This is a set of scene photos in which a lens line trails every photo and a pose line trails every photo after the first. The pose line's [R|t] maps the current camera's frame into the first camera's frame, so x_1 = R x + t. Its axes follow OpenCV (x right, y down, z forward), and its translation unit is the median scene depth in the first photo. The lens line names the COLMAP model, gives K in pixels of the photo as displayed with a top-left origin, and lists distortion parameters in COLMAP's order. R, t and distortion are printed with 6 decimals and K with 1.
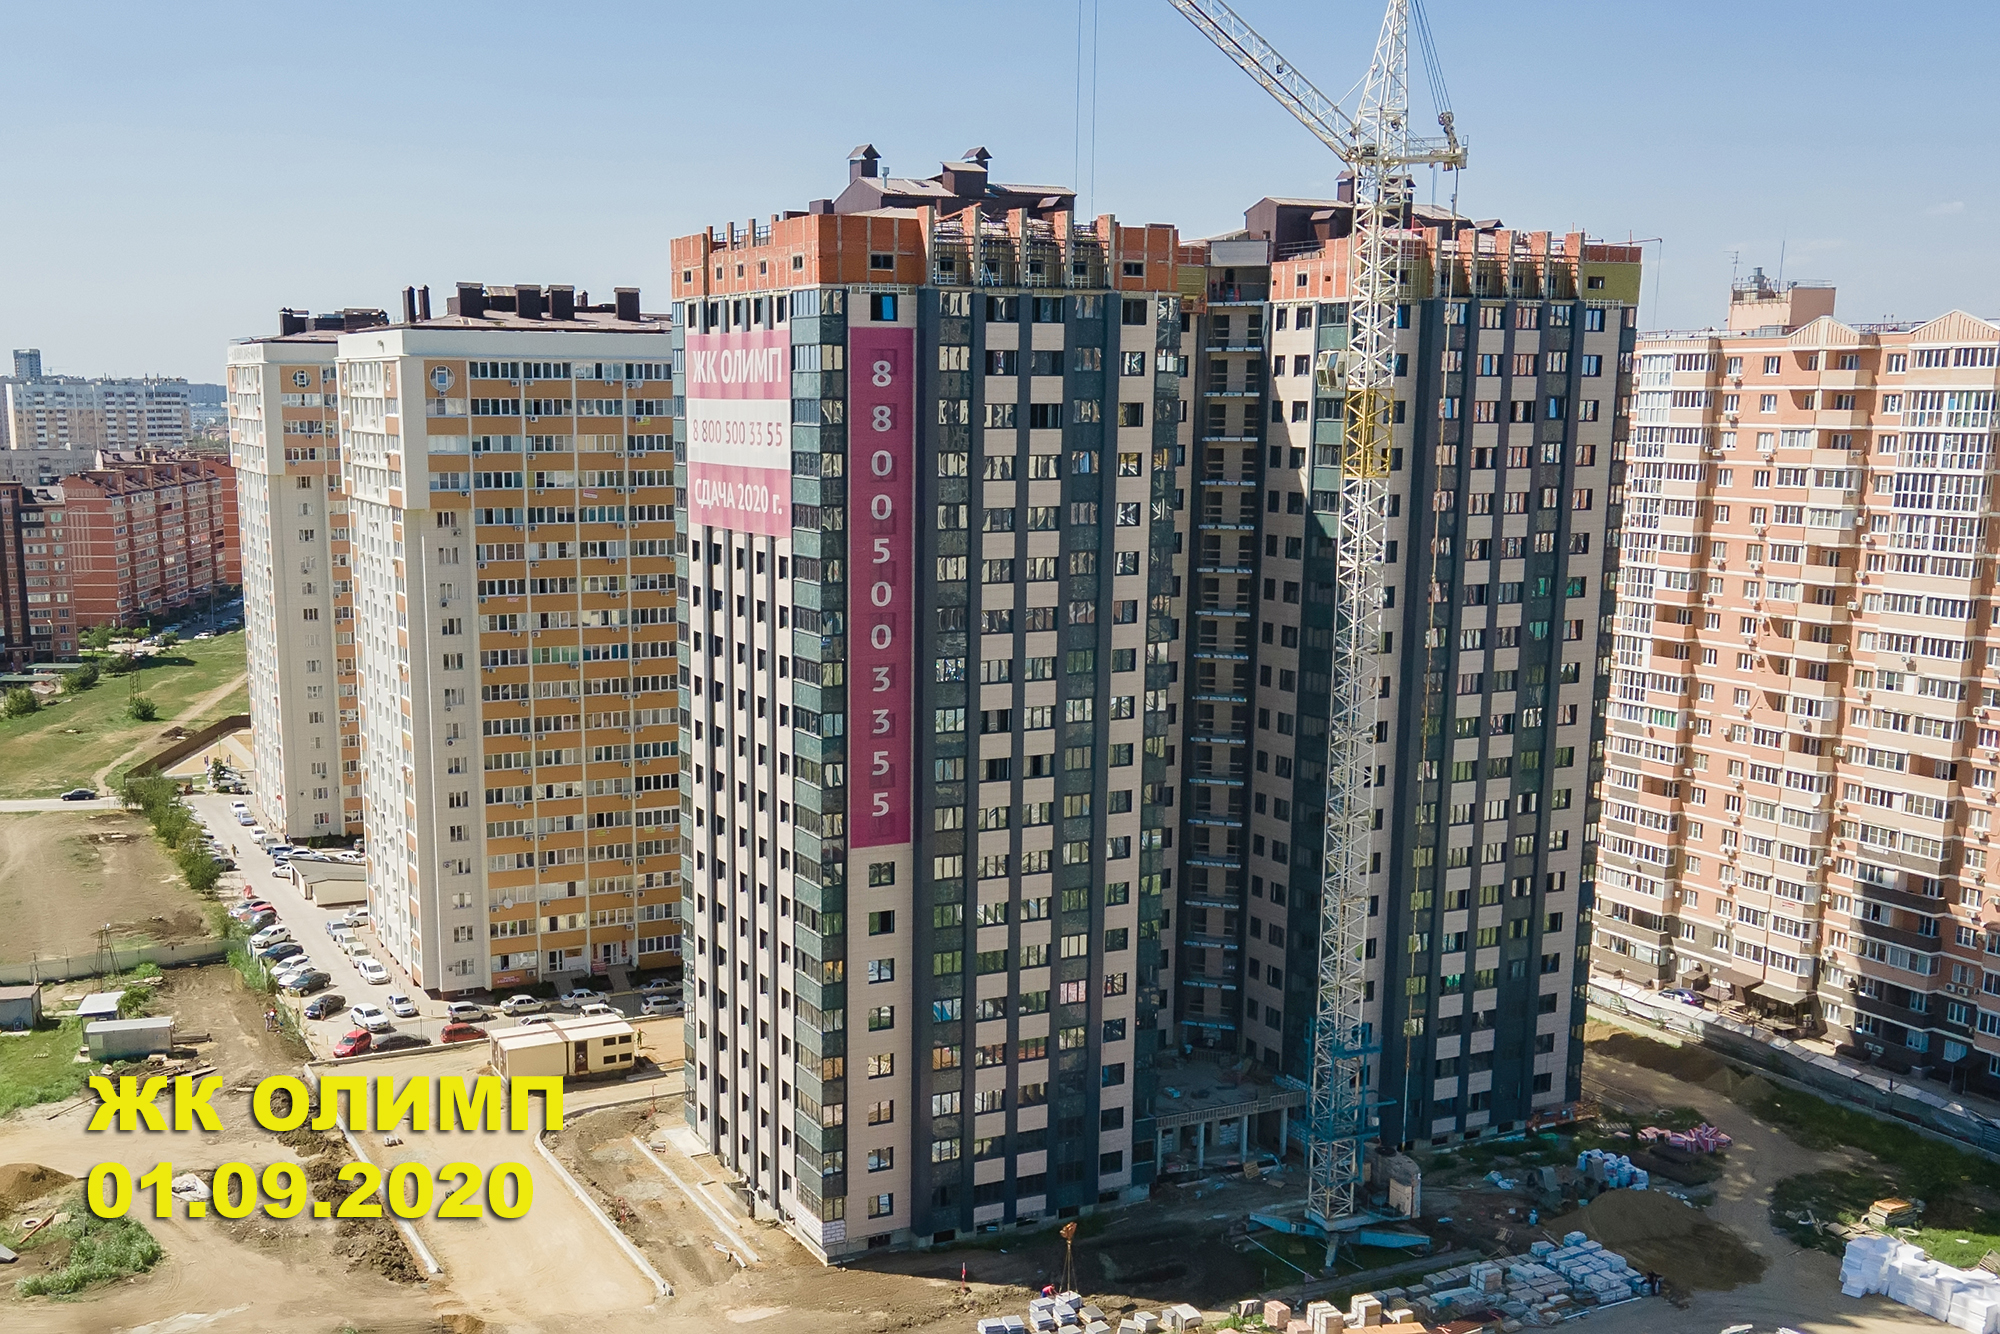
lens RADIAL K [[2034.2, 0, 889.3], [0, 2034.2, 795.0], [0, 0, 1]] dist [0.049977, 0.000000]
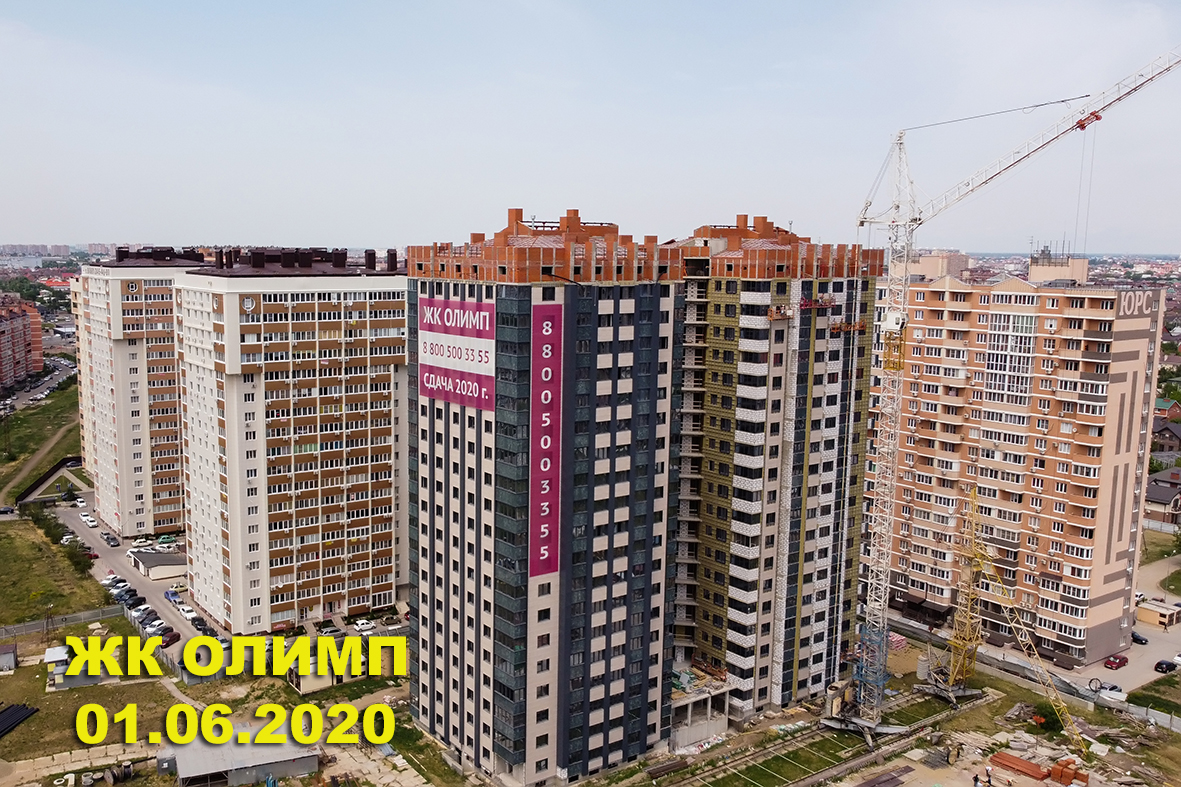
lens RADIAL K [[1060.4, 0, 505.8], [0, 1060.4, 404.2], [0, 0, 1]] dist [0.012459, -0.000776]
pose [[0.989669, -0.017107, 0.142347, -0.135615], [0.023860, 0.998662, -0.045874, -0.067749], [-0.141372, 0.048796, 0.988753, 0.024800]]
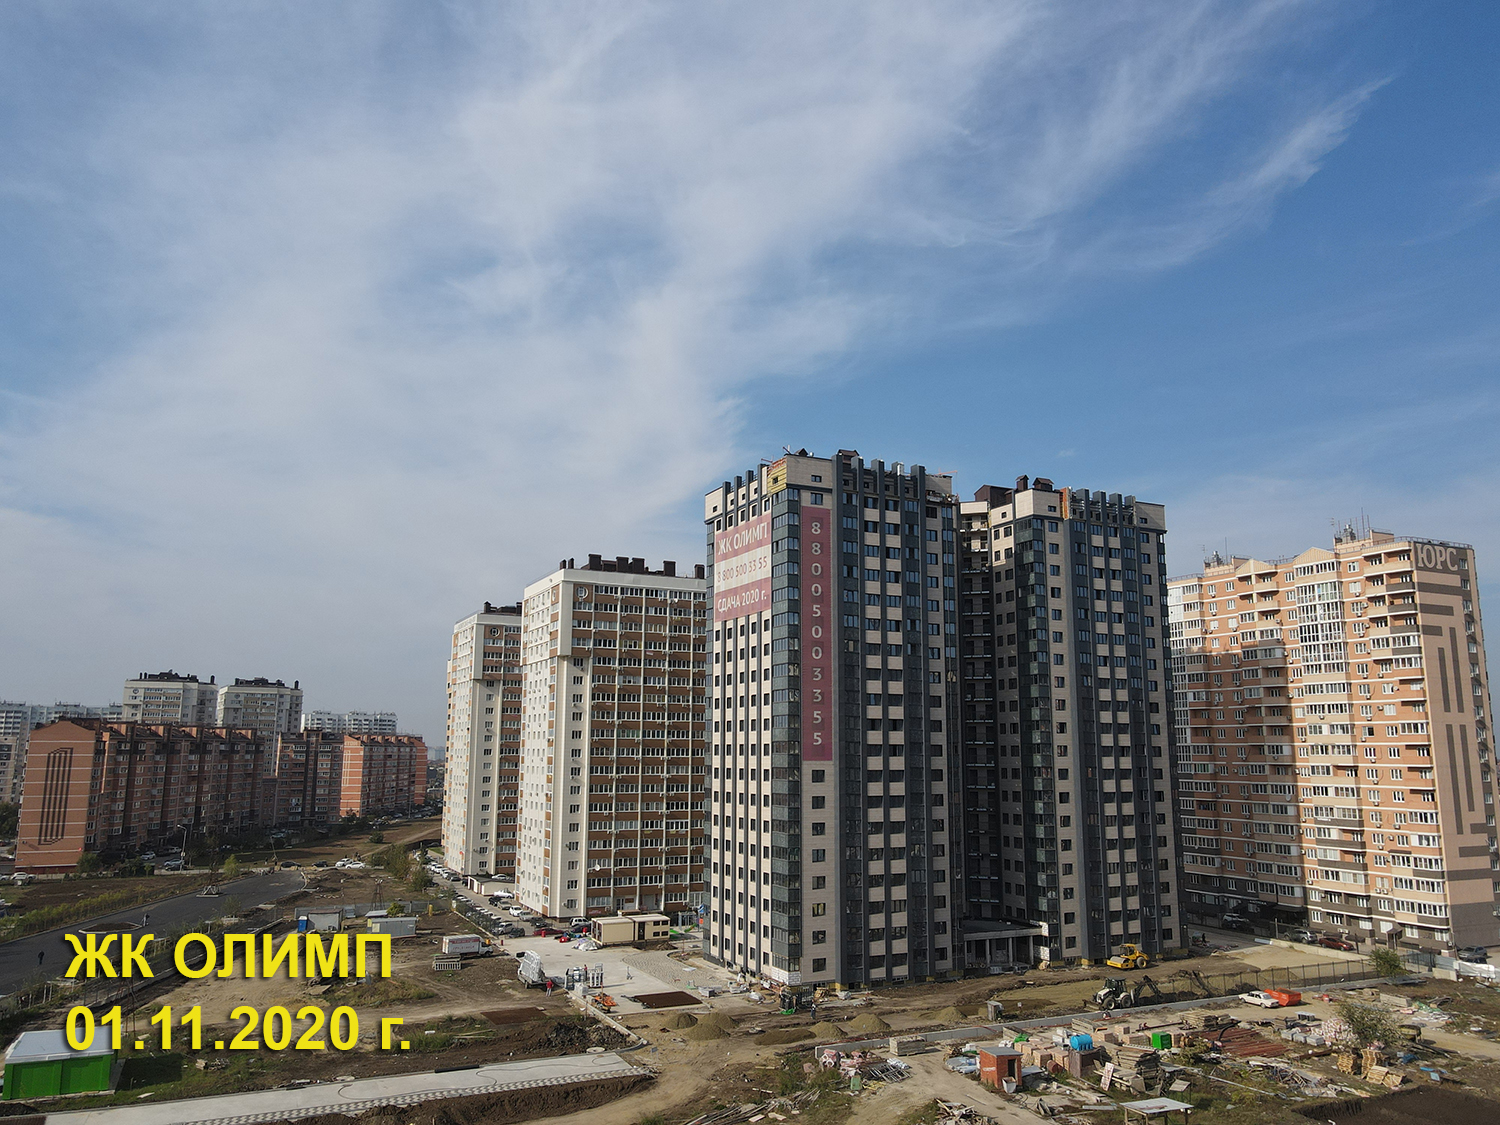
lens RADIAL K [[1100.8, 0, 755.9], [0, 1100.8, 574.9], [0, 0, 1]] dist [0.003049, 0.031402]
pose [[0.999995, -0.000245, 0.003230, -0.051599], [0.001360, 0.936731, -0.350048, 0.176183], [-0.002940, 0.350050, 0.936726, -0.038583]]
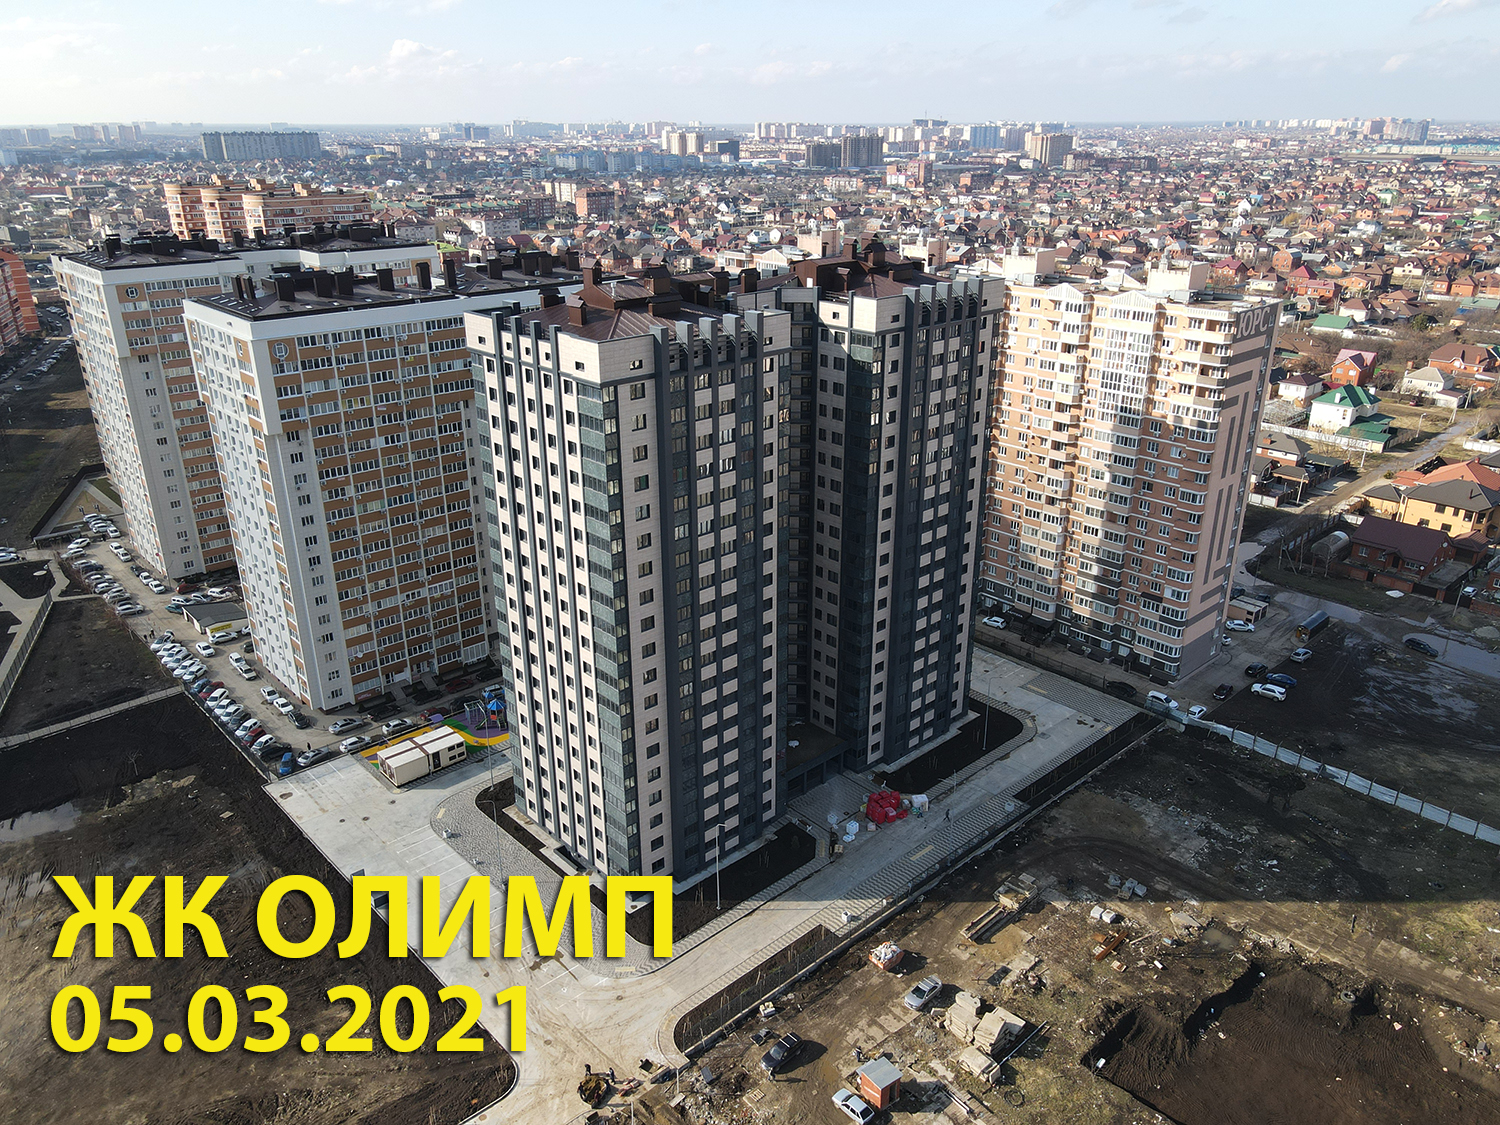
lens RADIAL K [[1100.8, 0, 751.6], [0, 1100.8, 574.5], [0, 0, 1]] dist [0.003049, 0.031402]
pose [[0.958484, -0.115273, 0.260806, -0.121158], [0.062335, 0.977226, 0.202837, -0.198324], [-0.278248, -0.178159, 0.943842, 0.075323]]
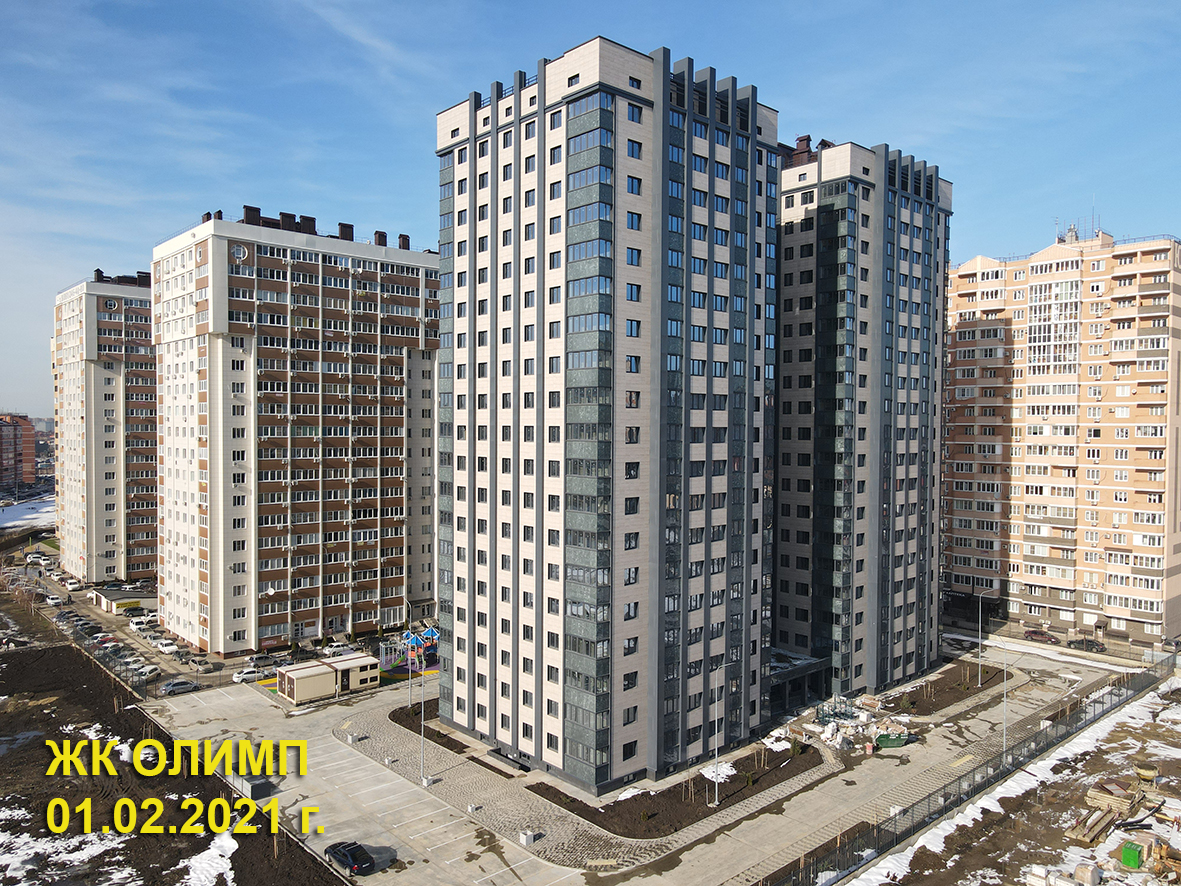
lens RADIAL K [[866.7, 0, 593.6], [0, 866.7, 447.5], [0, 0, 1]] dist [0.003049, 0.031402]
pose [[0.959838, -0.005260, 0.280507, -0.154532], [0.052927, 0.985267, -0.162629, 0.074752], [-0.275519, 0.170944, 0.945975, 0.333531]]
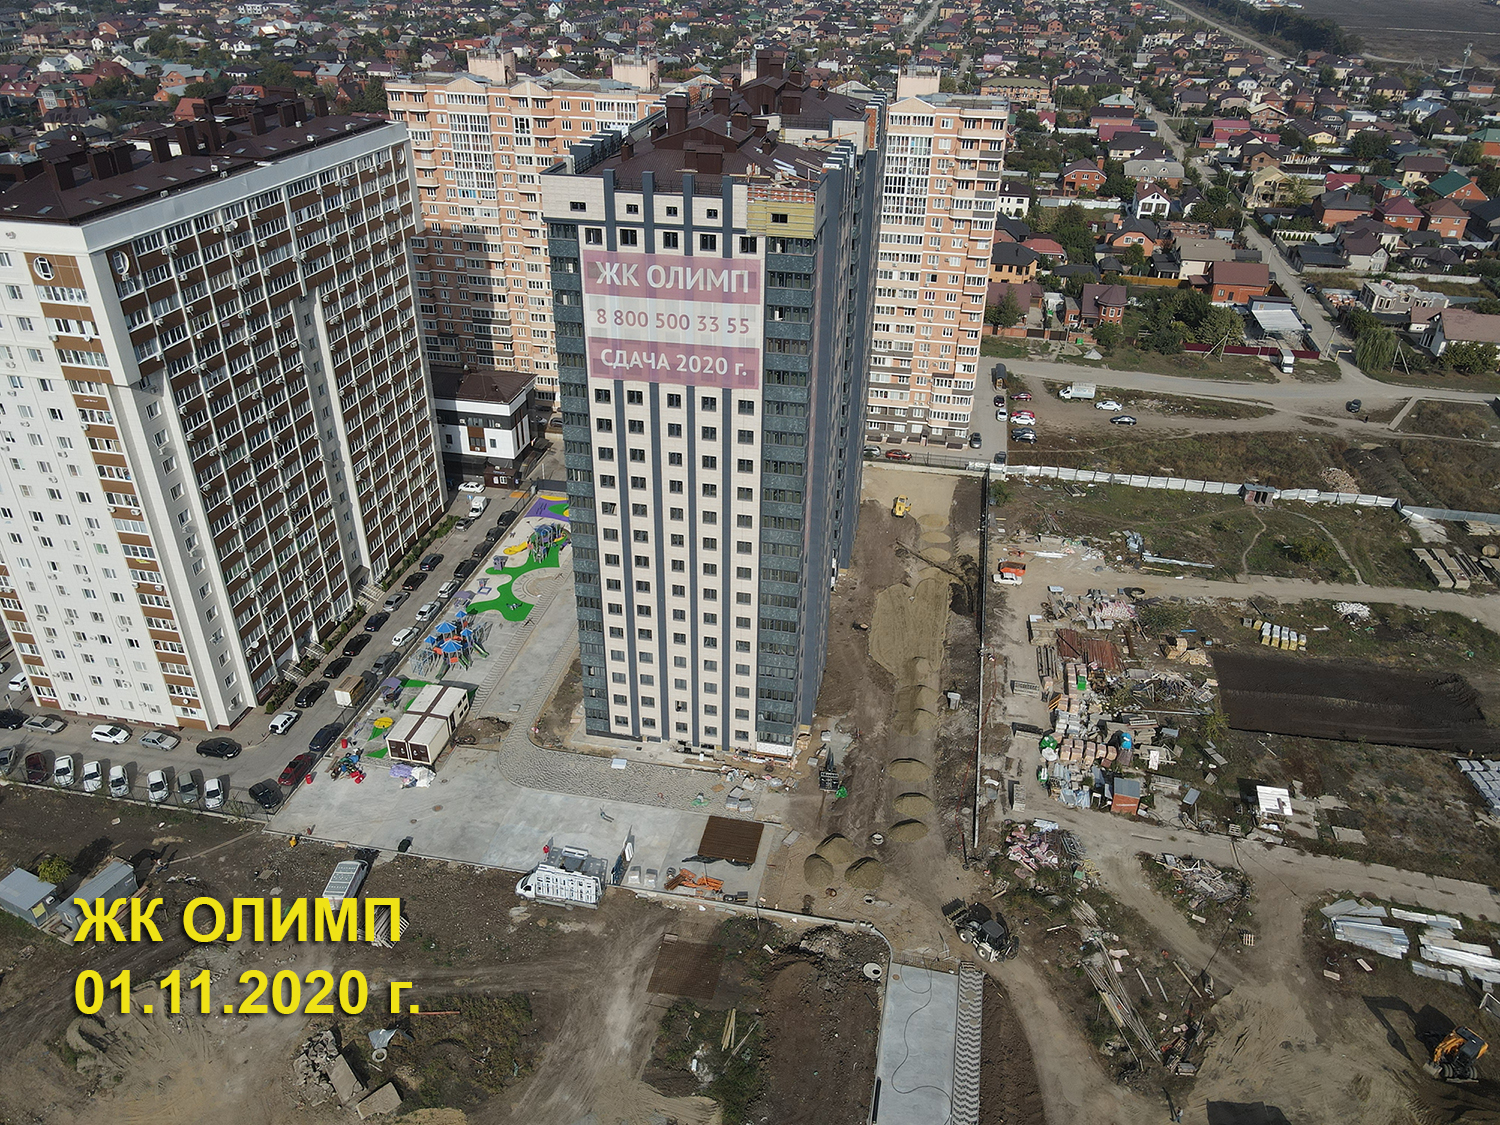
lens RADIAL K [[1100.8, 0, 754.6], [0, 1100.8, 561.0], [0, 0, 1]] dist [0.003049, 0.031402]
pose [[0.603709, -0.396339, 0.691702, -0.526377], [0.144710, 0.907726, 0.393818, -0.260800], [-0.783961, -0.137655, 0.605356, 0.364185]]
